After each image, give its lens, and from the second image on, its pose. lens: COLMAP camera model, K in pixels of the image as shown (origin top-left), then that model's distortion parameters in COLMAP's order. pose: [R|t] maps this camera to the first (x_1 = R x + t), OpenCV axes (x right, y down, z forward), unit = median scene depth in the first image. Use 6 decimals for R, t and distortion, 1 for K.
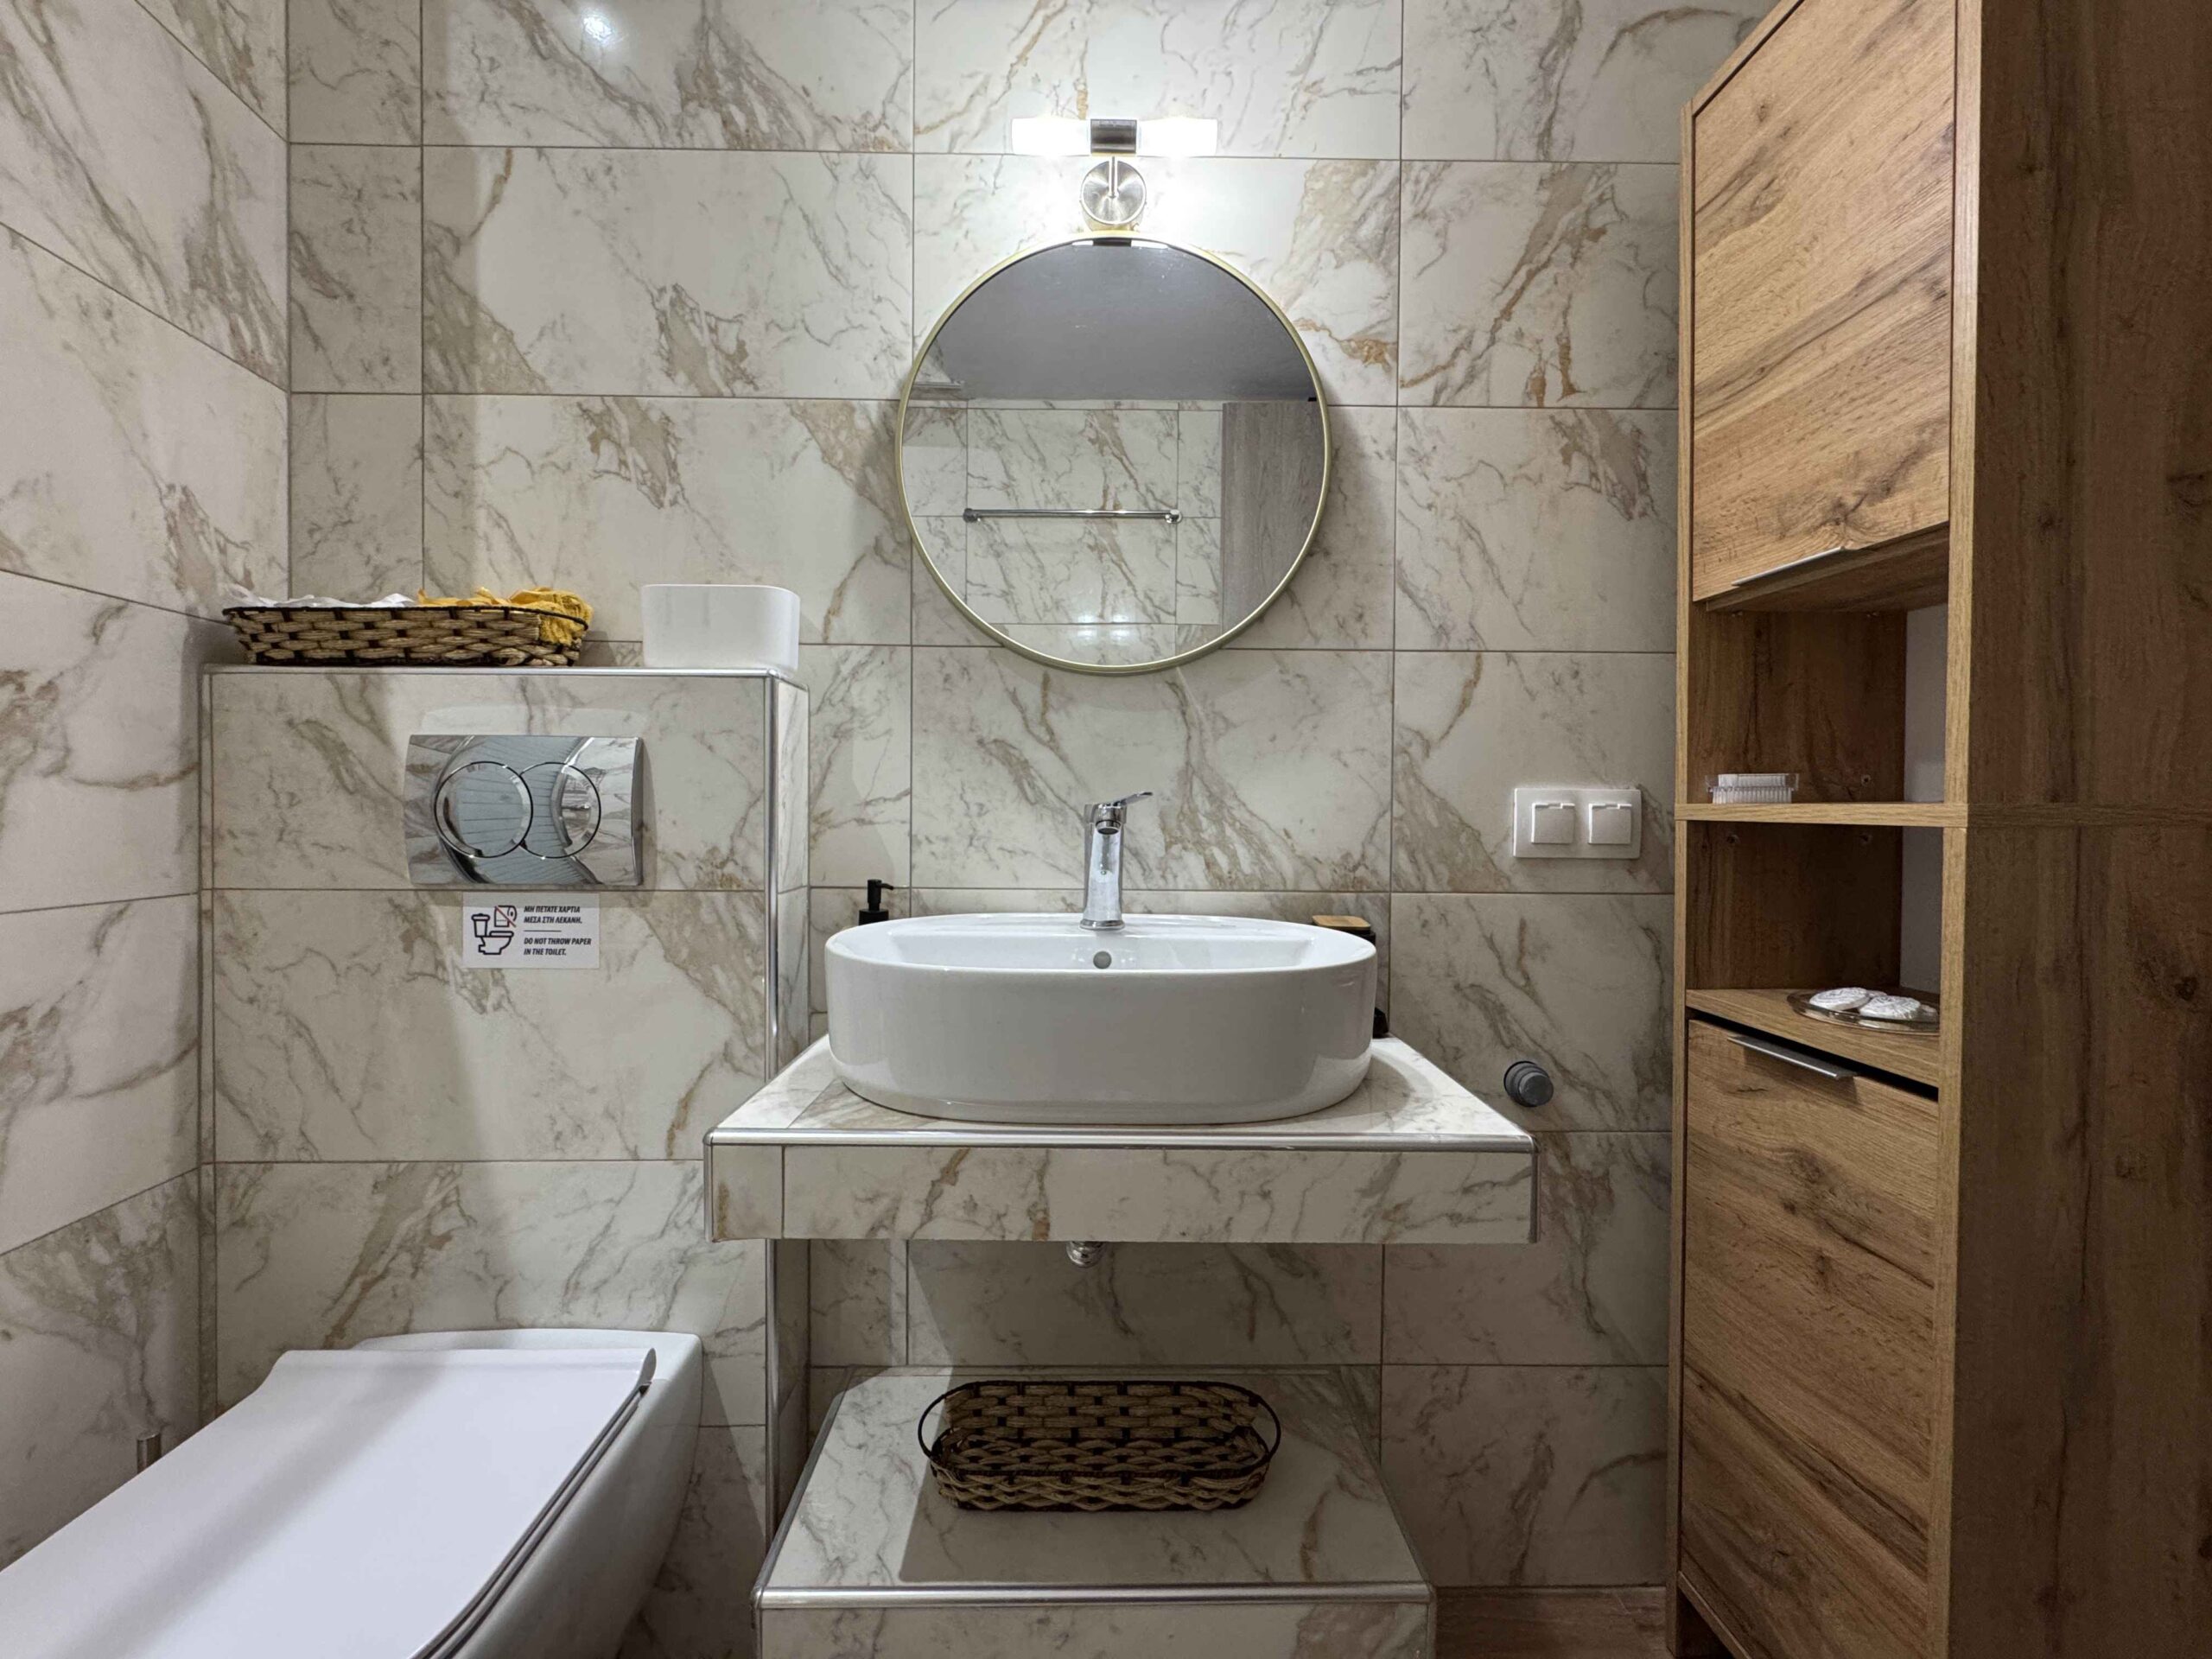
lens RADIAL K [[895.4, 0, 1106.0], [0, 895.4, 829.5], [0, 0, 1]] dist [-0.002257, -0.000090]
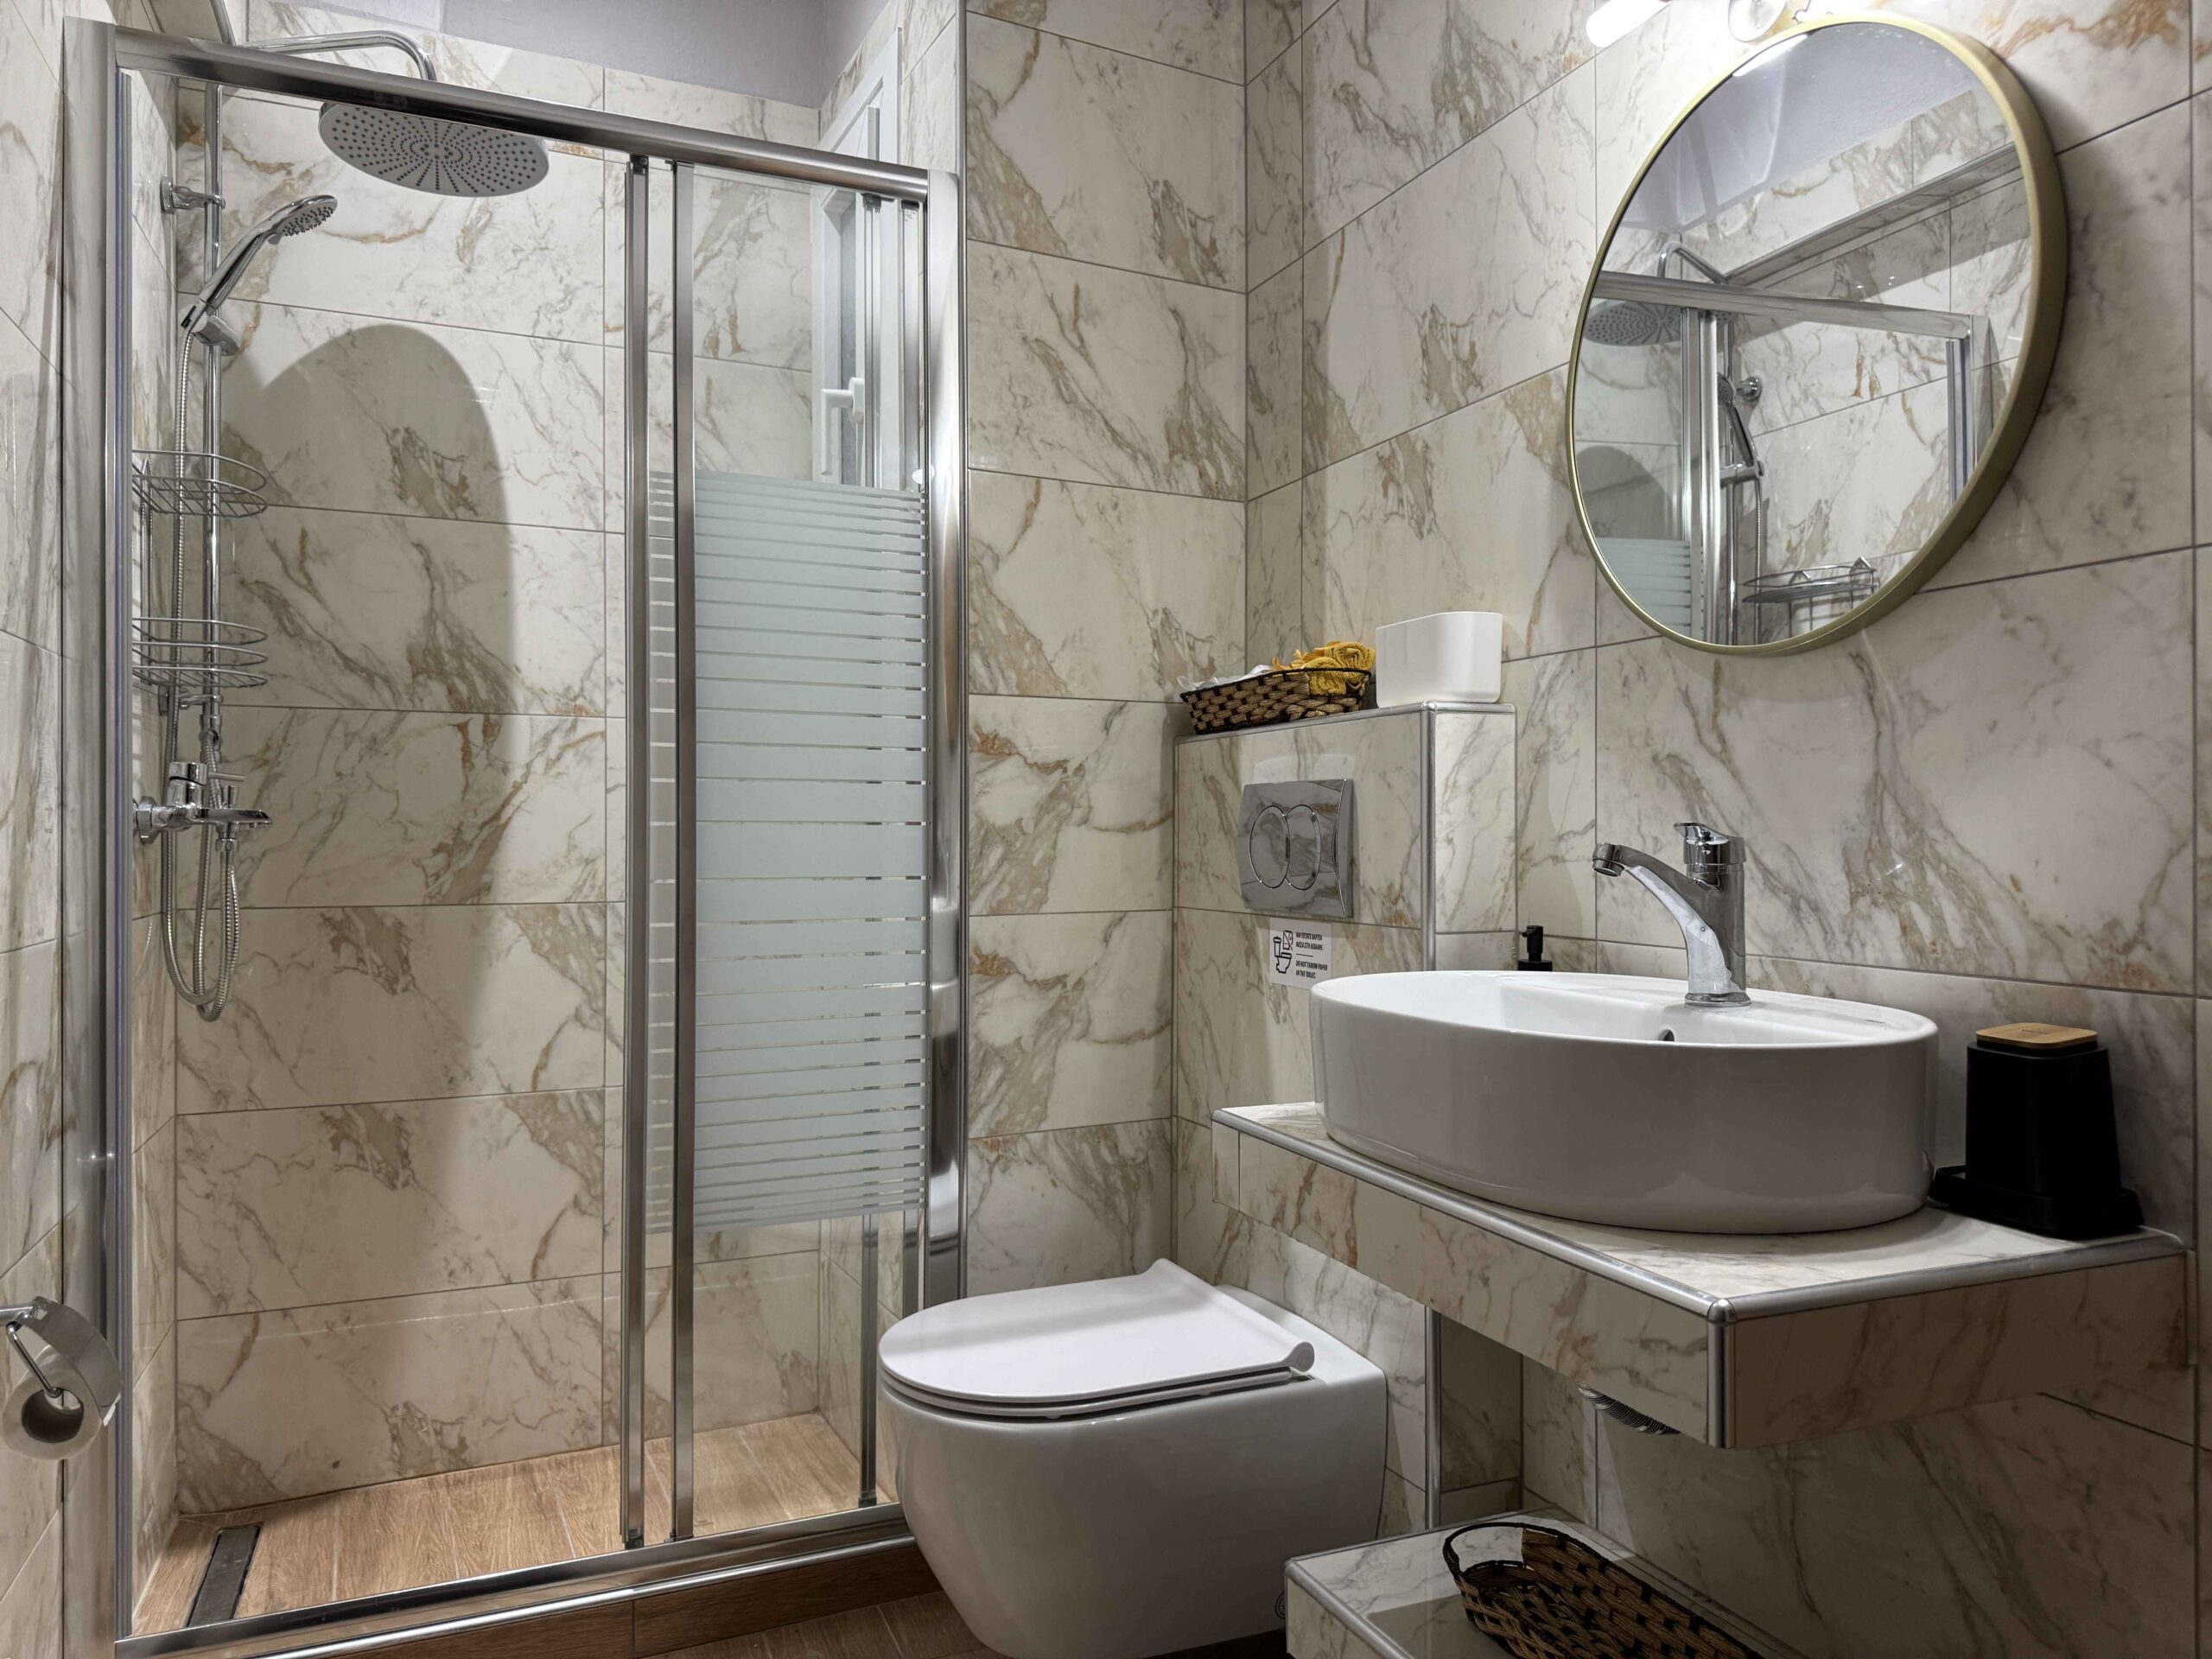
lens RADIAL K [[1611.4, 0, 1103.0], [0, 1611.4, 835.2], [0, 0, 1]] dist [0.121460, -0.139498]
pose [[0.358406, -0.007777, -0.933533, 1.061294], [-0.010931, 0.999862, -0.012527, -0.007654], [0.933502, 0.014694, 0.358272, 0.037098]]
